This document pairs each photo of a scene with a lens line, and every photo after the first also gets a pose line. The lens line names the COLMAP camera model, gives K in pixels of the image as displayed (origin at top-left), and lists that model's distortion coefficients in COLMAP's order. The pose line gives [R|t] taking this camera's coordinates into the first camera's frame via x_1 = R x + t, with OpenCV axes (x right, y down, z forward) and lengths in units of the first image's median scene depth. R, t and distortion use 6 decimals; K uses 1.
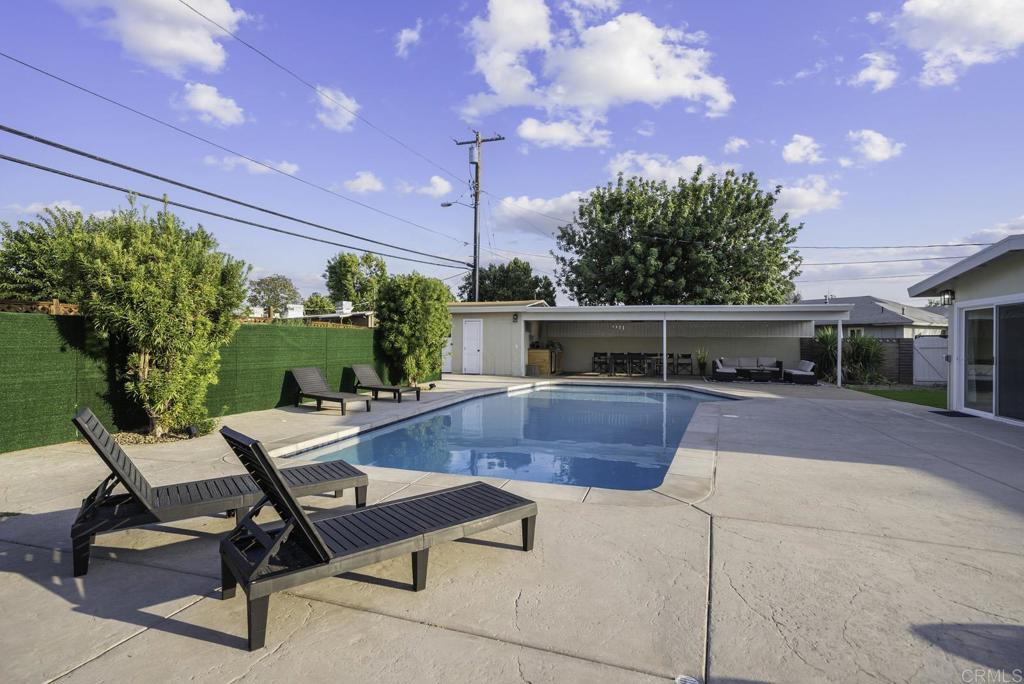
lens RADIAL K [[505.5, 0, 512.0], [0, 505.5, 342.0], [0, 0, 1]] dist [0.004179, 0.000903]
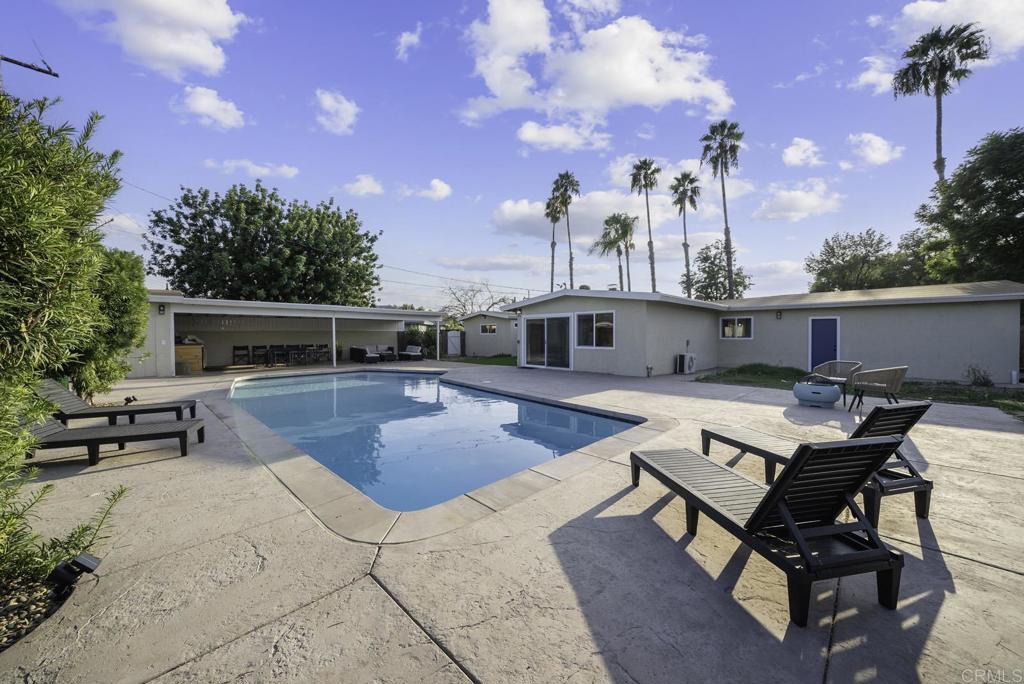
lens RADIAL K [[358.3, 0, 510.4], [0, 358.3, 339.6], [0, 0, 1]] dist [-0.026455, 0.003198]
pose [[0.455063, -0.022964, 0.890163, -0.276549], [0.006608, 0.999727, 0.022412, -0.005862], [-0.890435, -0.004316, 0.455091, 0.215672]]
